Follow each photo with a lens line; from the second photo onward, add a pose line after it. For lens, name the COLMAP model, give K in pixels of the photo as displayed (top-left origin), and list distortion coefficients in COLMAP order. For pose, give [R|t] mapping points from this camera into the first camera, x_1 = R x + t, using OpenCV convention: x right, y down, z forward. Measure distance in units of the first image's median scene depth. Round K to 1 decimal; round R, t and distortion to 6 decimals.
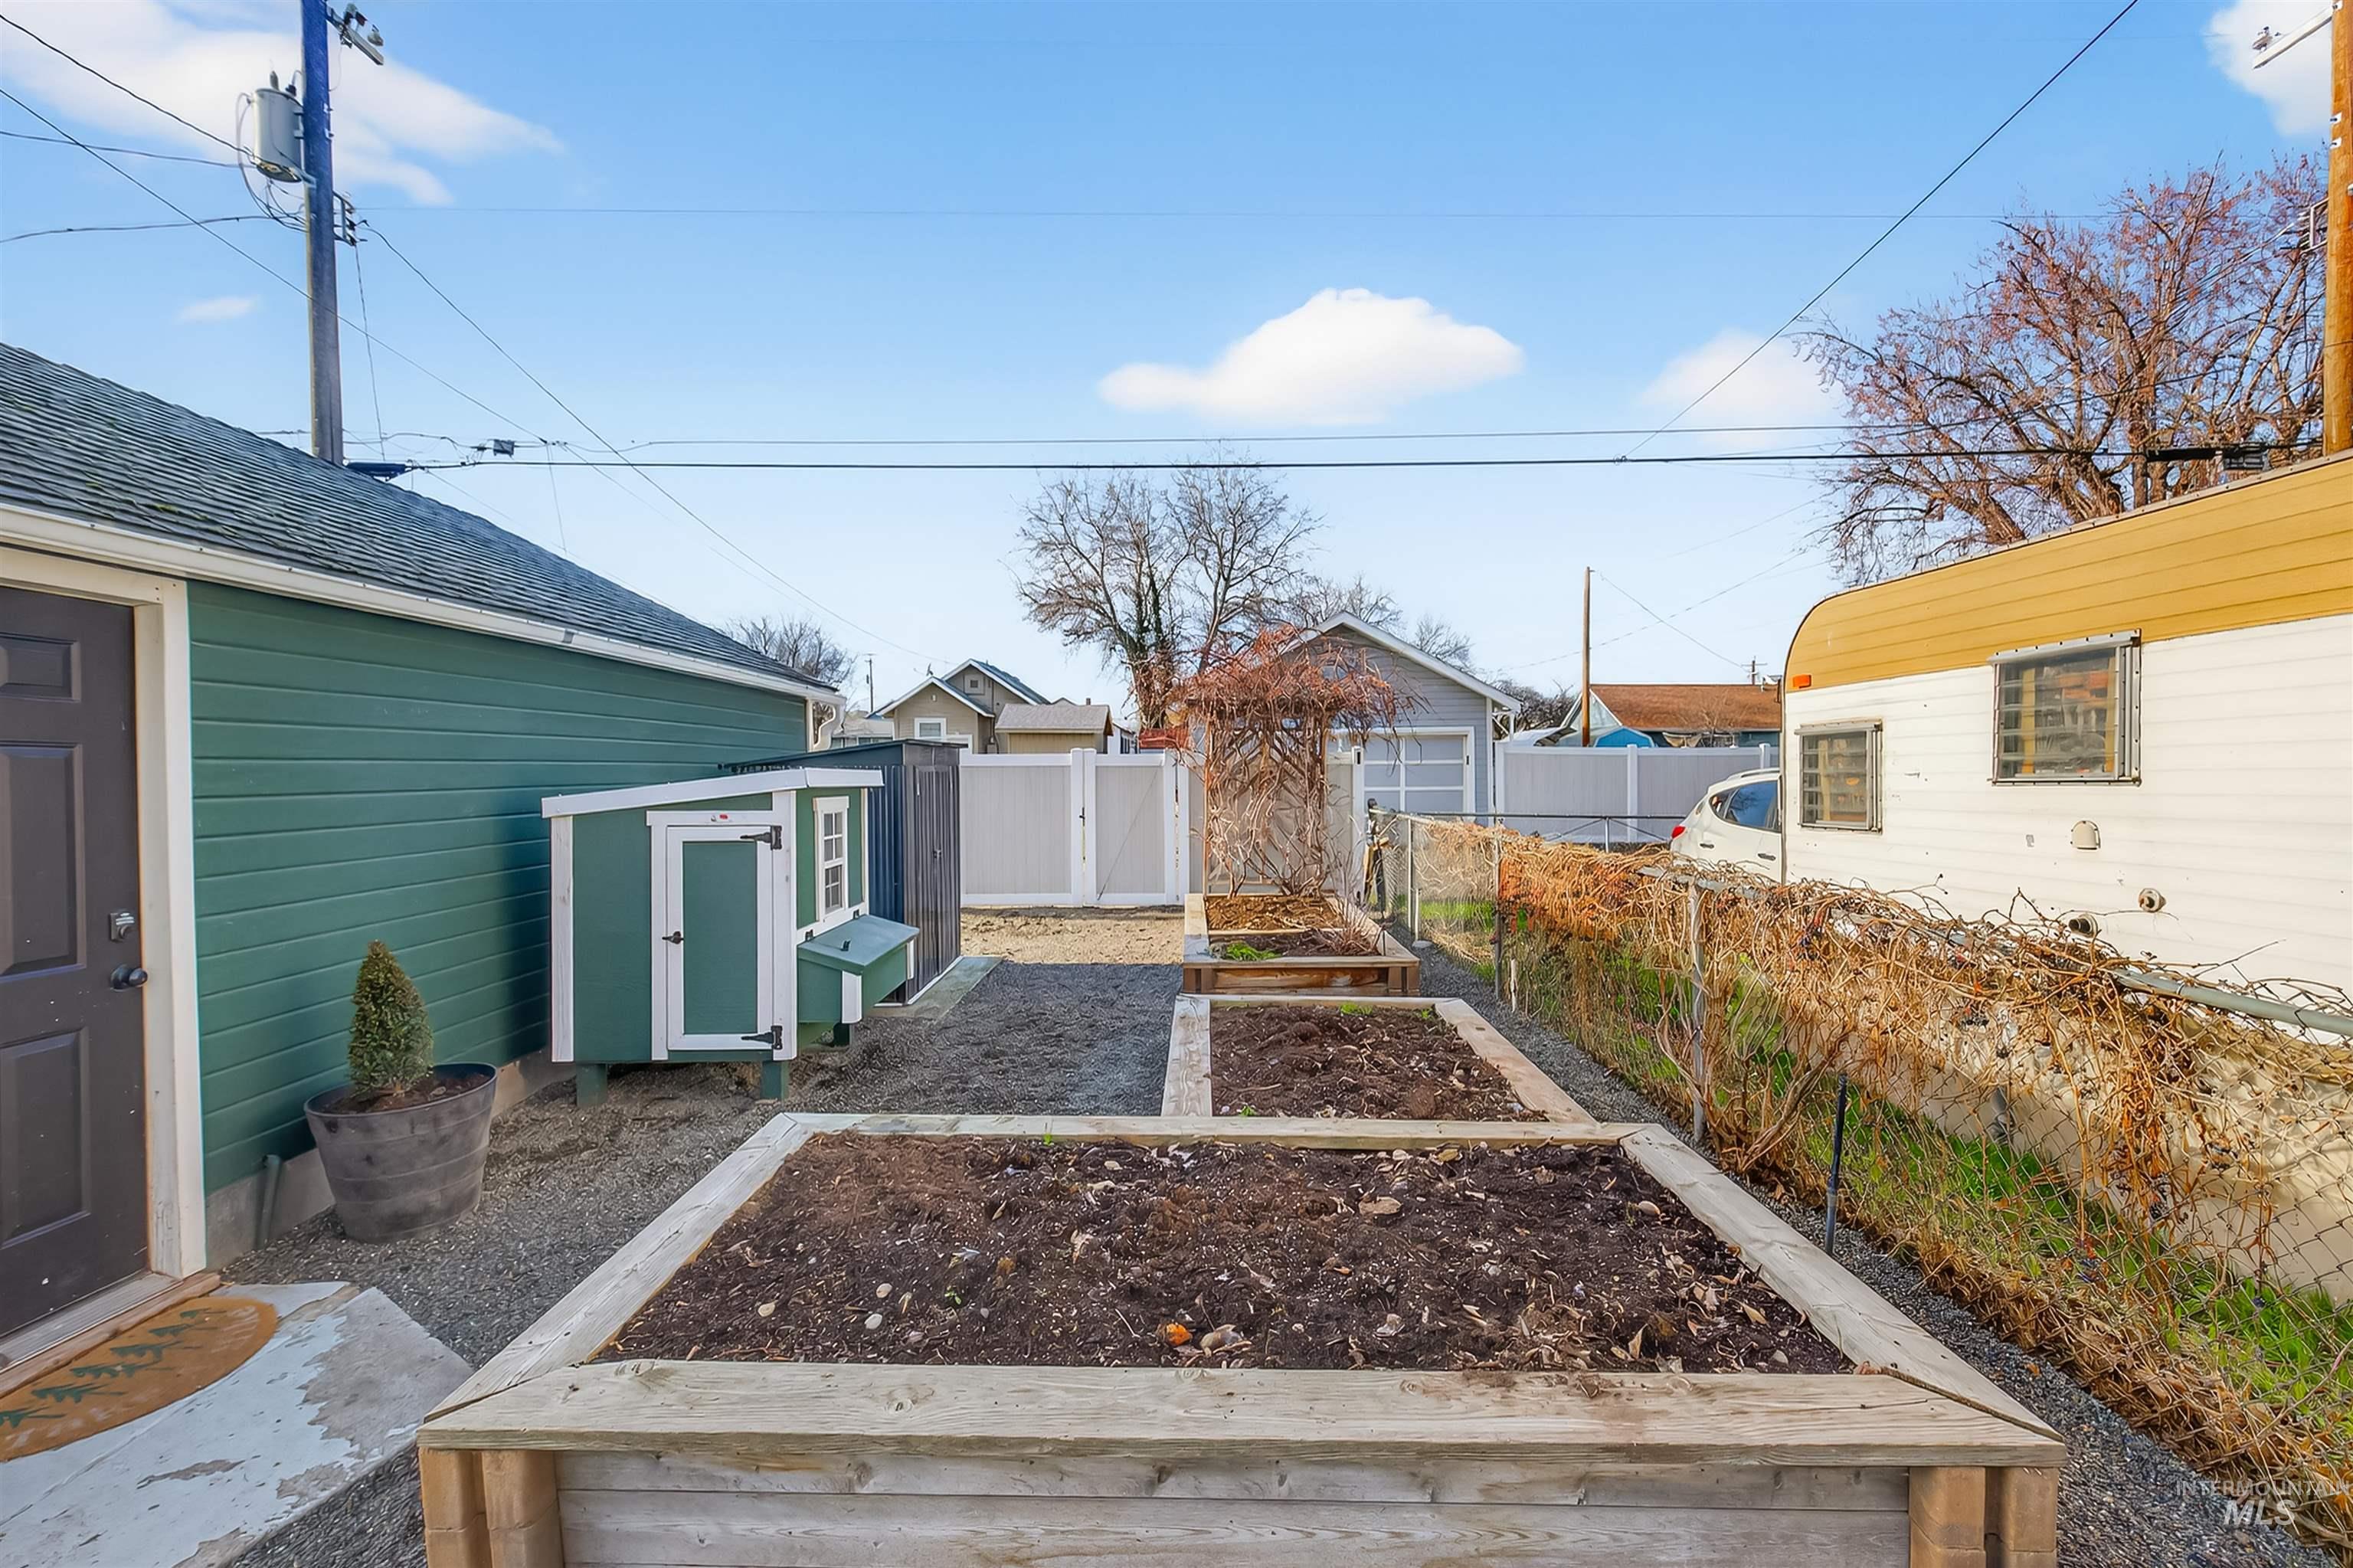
lens RADIAL K [[1054.1, 0, 1197.7], [0, 1054.1, 773.7], [0, 0, 1]] dist [-0.000847, -0.000633]
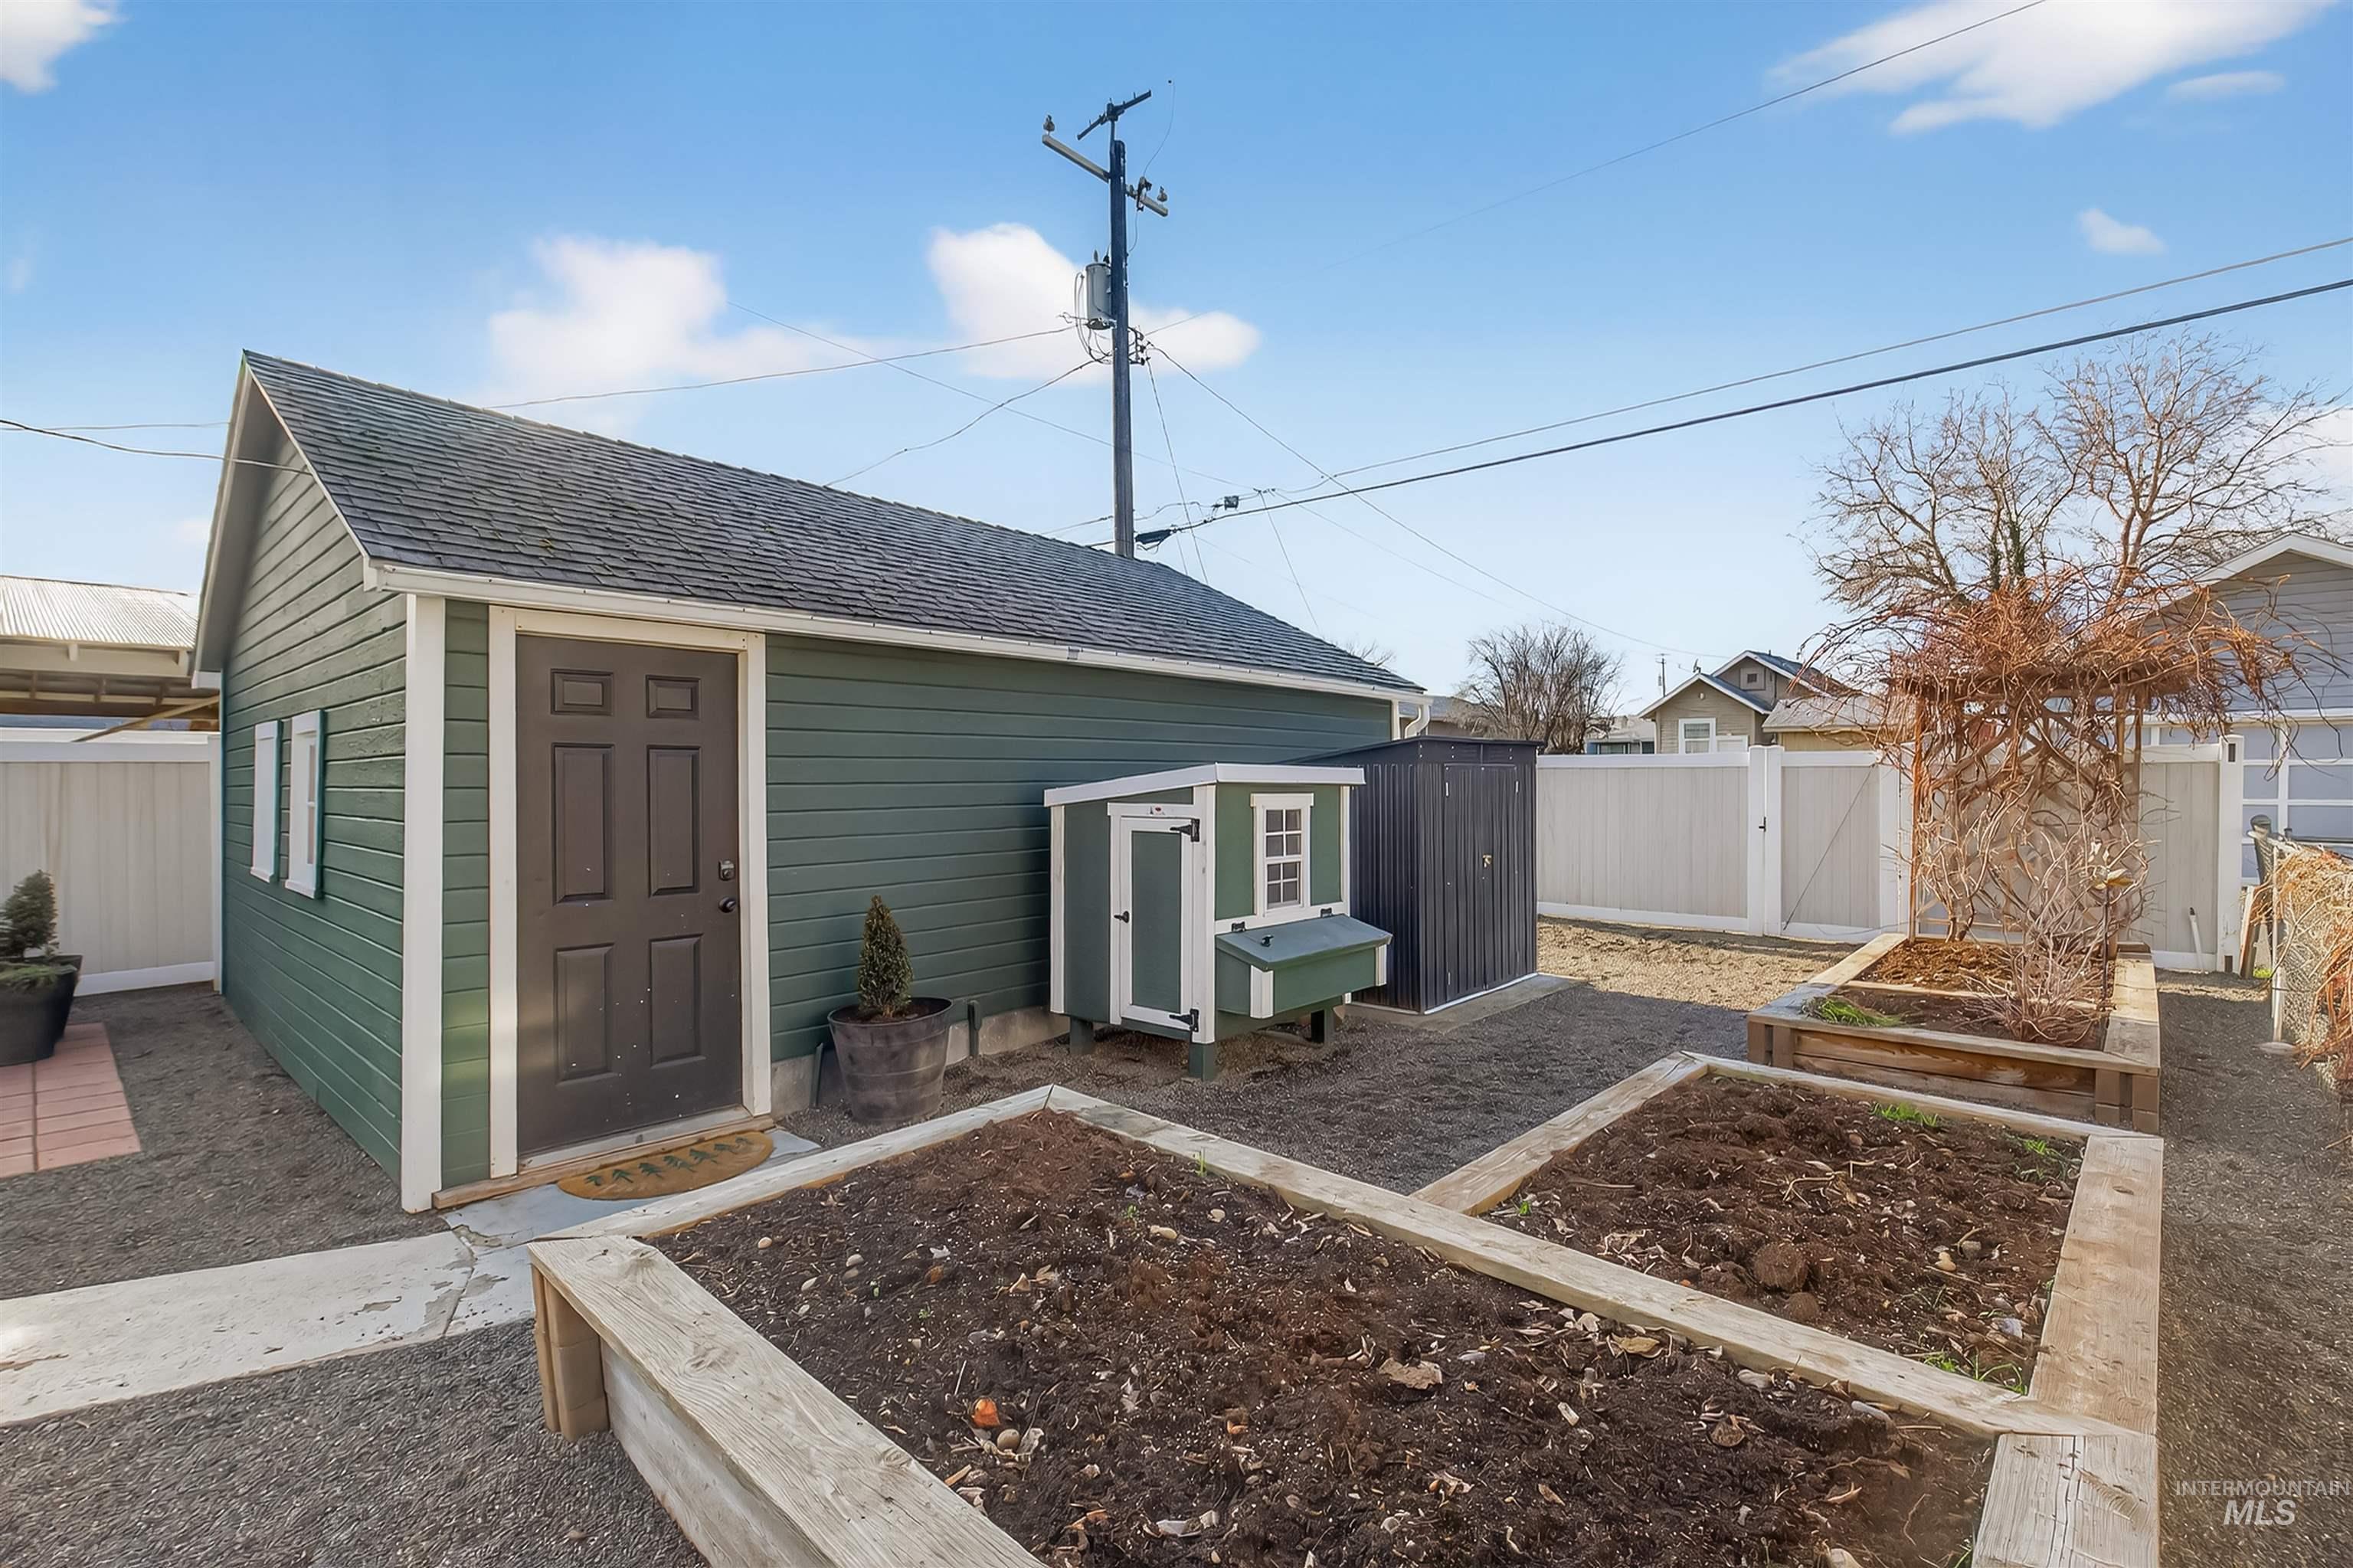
lens RADIAL K [[1054.1, 0, 1182.0], [0, 1054.1, 789.2], [0, 0, 1]] dist [-0.000847, -0.000633]
pose [[0.744800, 0.009535, -0.667220, 0.287688], [-0.003439, 0.999939, 0.010450, 0.008487], [0.667279, -0.005488, 0.744788, 0.207667]]
